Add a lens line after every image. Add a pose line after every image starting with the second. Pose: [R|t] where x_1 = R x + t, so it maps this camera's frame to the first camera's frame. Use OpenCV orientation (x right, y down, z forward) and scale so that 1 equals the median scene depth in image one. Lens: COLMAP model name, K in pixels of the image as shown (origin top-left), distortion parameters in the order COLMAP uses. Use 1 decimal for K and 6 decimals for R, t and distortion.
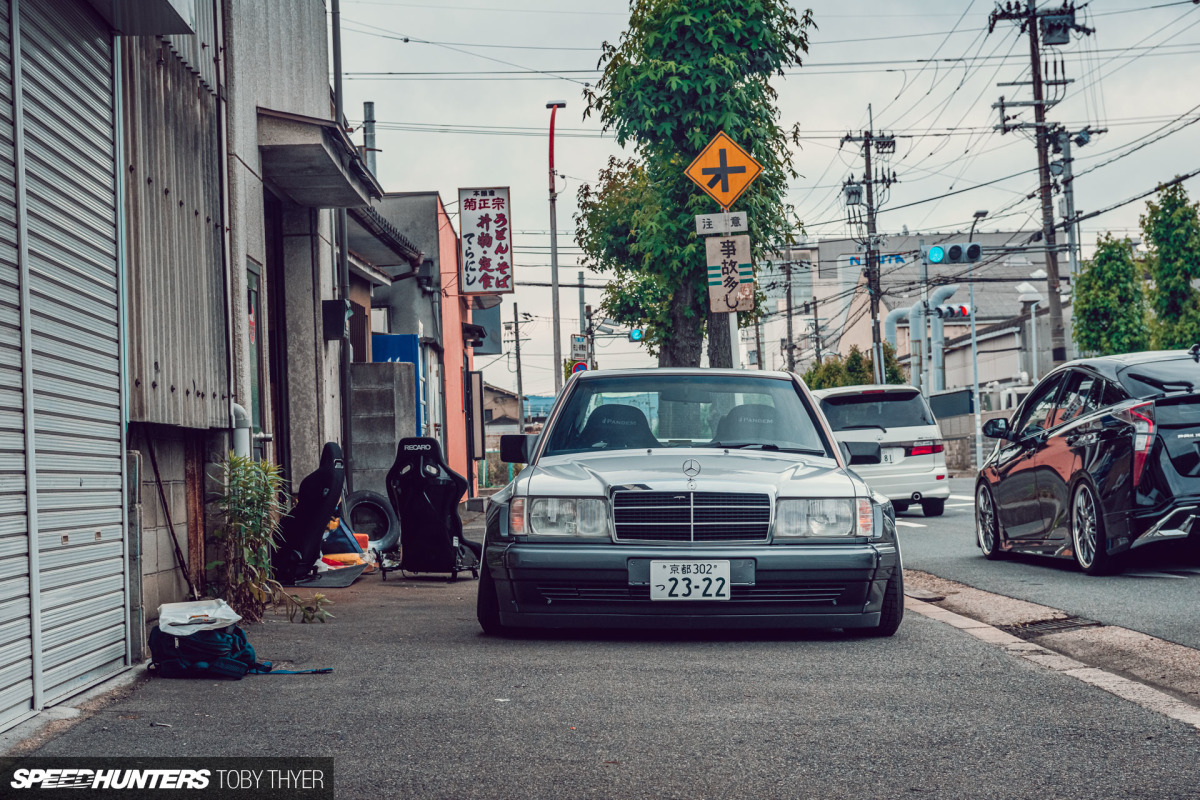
lens RADIAL K [[2383.5, 0, 598.8], [0, 2383.5, 399.1], [0, 0, 1]] dist [0.079314, 0.000000]
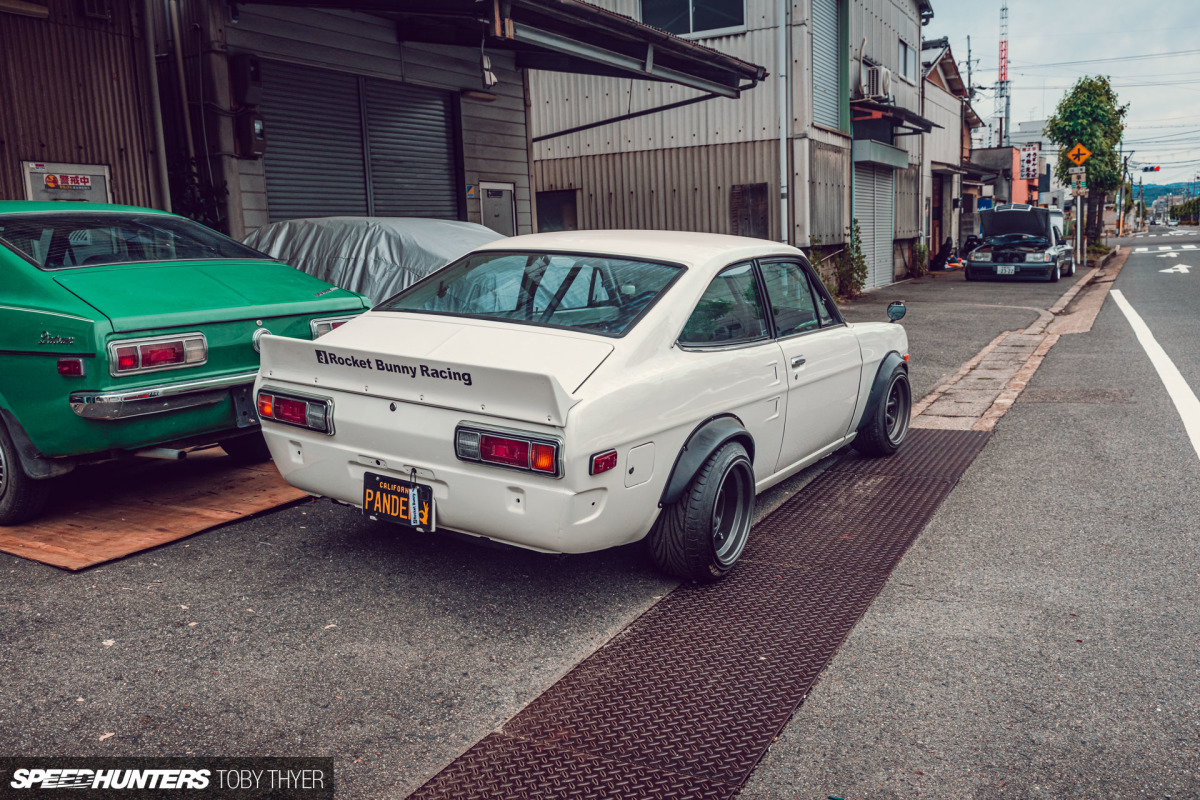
lens RADIAL K [[1055.7, 0, 599.4], [0, 1055.7, 398.8], [0, 0, 1]] dist [0.019049, 0.006426]
pose [[0.881039, 0.072421, -0.467467, 0.198939], [0.019846, 0.981682, 0.189488, -0.056348], [0.472627, -0.176224, 0.863463, -0.795914]]
